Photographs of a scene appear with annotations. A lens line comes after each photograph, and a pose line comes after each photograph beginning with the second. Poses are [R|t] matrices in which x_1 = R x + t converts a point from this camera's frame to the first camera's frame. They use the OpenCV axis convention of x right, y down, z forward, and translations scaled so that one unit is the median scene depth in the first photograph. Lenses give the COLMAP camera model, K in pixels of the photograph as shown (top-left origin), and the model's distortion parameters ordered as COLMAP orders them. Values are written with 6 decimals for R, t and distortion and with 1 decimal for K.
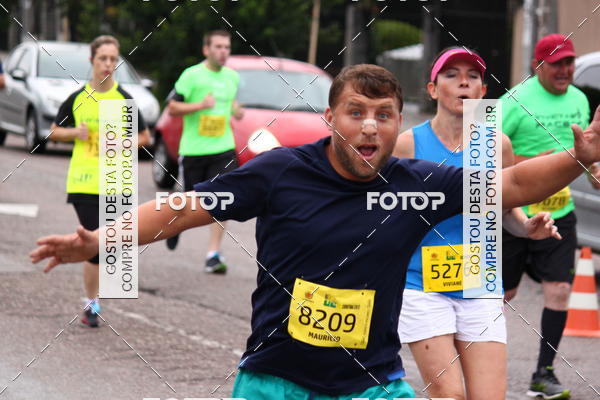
lens RADIAL K [[4148.6, 0, 298.9], [0, 4148.6, 199.8], [0, 0, 1]] dist [1.681673, -25.930996]
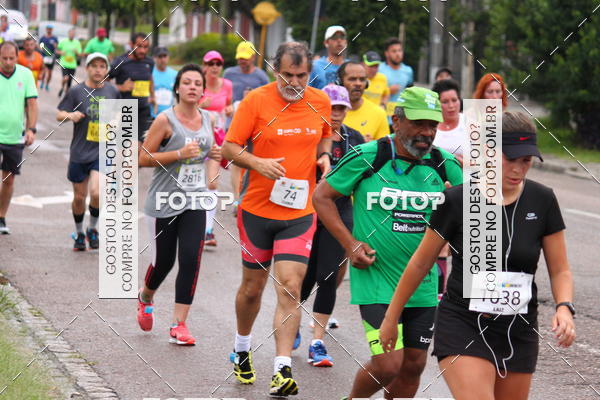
lens RADIAL K [[4148.6, 0, 298.9], [0, 4148.6, 199.8], [0, 0, 1]] dist [1.681673, -25.930996]
pose [[0.992392, 0.031775, -0.118948, 0.031976], [-0.032799, 0.999440, -0.006655, 0.004568], [0.118670, 0.010506, 0.992878, -0.106516]]
